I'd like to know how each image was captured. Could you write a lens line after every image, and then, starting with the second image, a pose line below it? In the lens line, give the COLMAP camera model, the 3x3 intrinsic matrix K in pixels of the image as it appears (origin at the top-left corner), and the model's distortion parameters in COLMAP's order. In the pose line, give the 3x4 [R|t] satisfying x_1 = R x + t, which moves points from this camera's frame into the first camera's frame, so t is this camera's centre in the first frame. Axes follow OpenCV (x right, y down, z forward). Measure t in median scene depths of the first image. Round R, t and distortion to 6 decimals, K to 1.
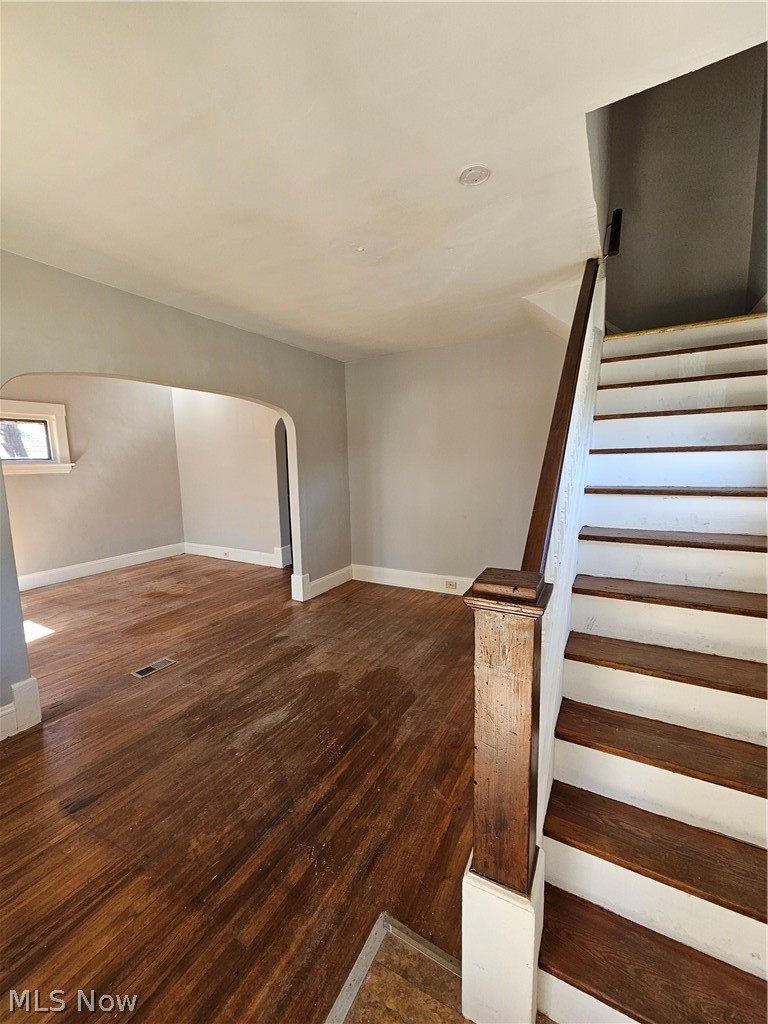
lens RADIAL K [[417.8, 0, 384.0], [0, 417.8, 512.0], [0, 0, 1]] dist [0.000457, 0.000082]
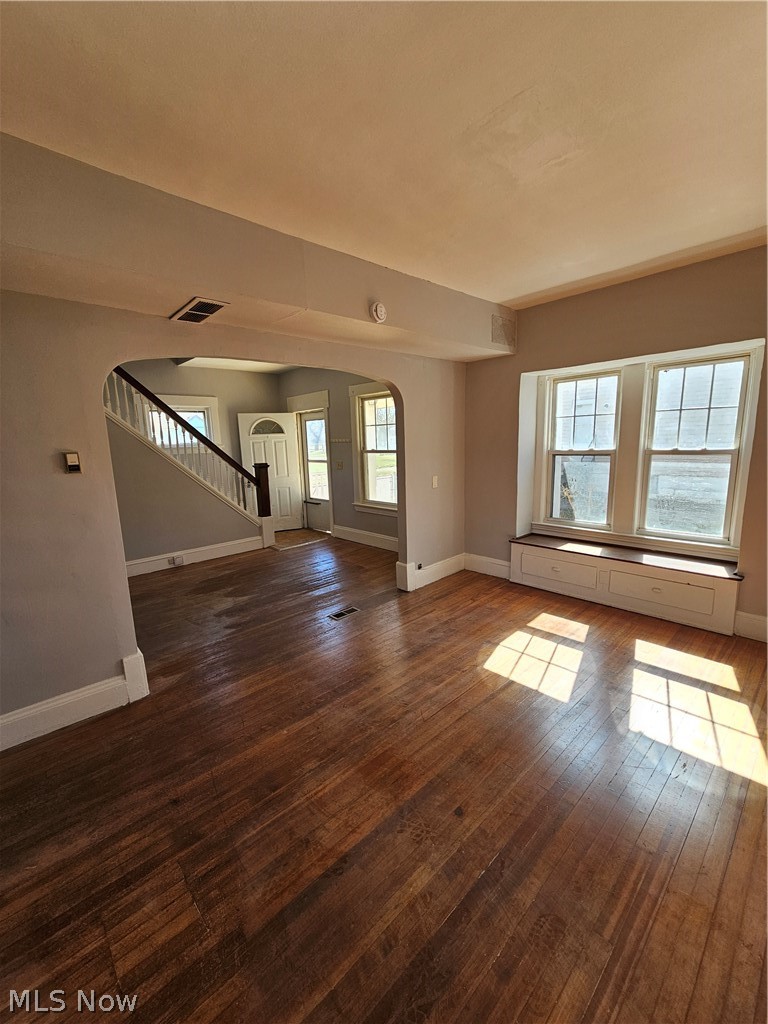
lens RADIAL K [[417.8, 0, 384.0], [0, 417.8, 512.0], [0, 0, 1]] dist [0.000457, 0.000082]
pose [[-0.955234, 0.004344, 0.295819, -0.746514], [0.096980, 0.949244, 0.299218, -0.183444], [-0.279504, 0.314512, -0.907171, 1.447752]]
